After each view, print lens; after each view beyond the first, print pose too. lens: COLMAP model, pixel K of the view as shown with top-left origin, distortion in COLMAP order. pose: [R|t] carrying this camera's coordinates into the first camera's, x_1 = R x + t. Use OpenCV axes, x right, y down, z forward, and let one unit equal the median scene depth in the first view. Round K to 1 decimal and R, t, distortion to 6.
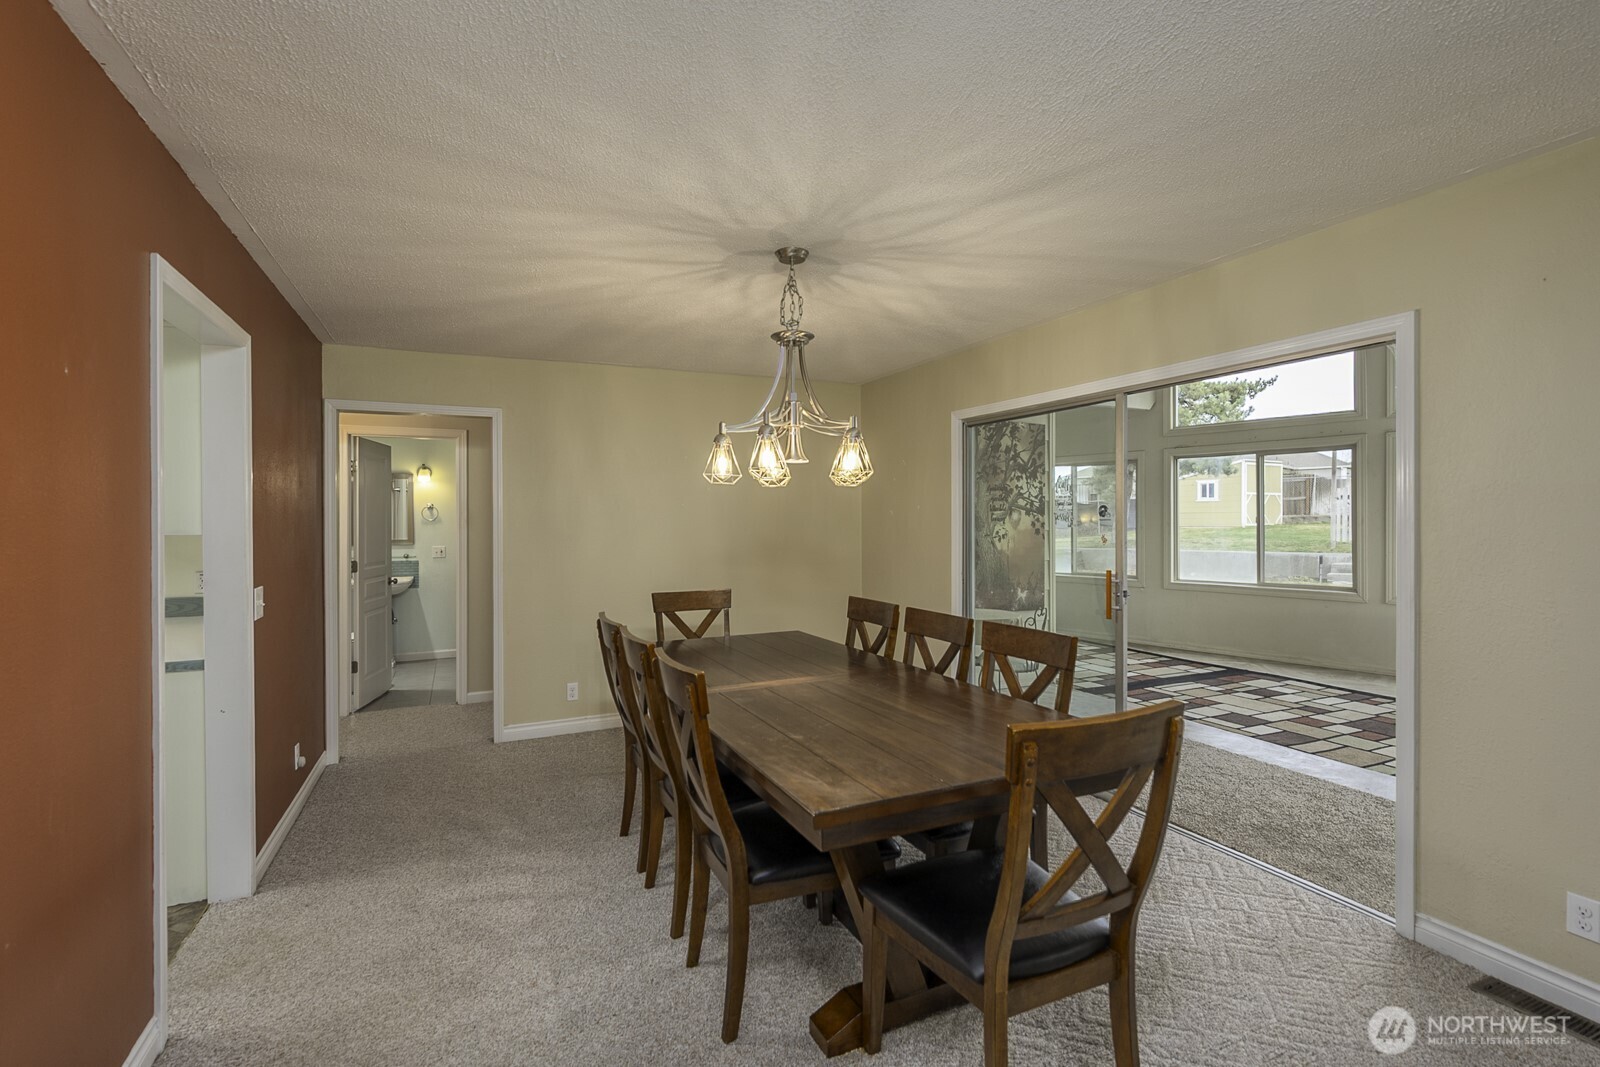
lens RADIAL K [[741.9, 0, 800.0], [0, 741.9, 522.1], [0, 0, 1]] dist [-0.000323, 0.000045]
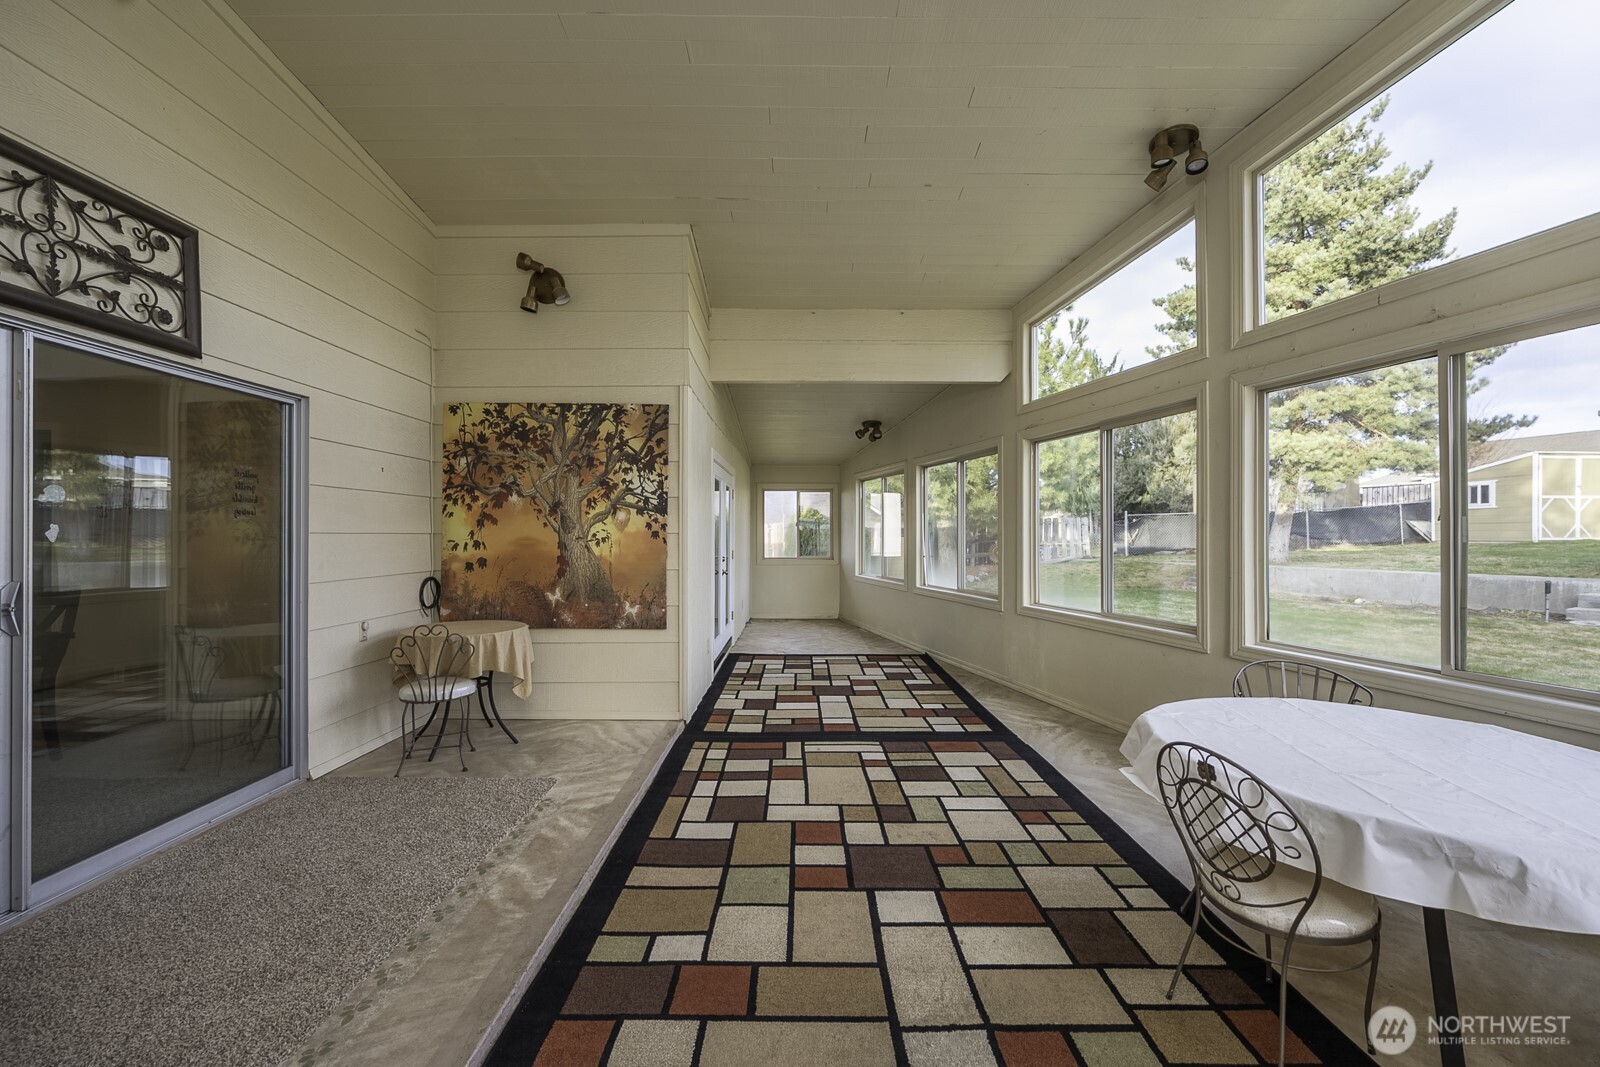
lens RADIAL K [[635.2, 0, 802.4], [0, 635.2, 534.5], [0, 0, 1]] dist [-0.002230, -0.000153]
pose [[0.907172, 0.001994, -0.420756, 0.774216], [-0.003564, 0.999989, -0.002945, 0.014347], [0.420746, 0.004171, 0.907169, 0.431909]]
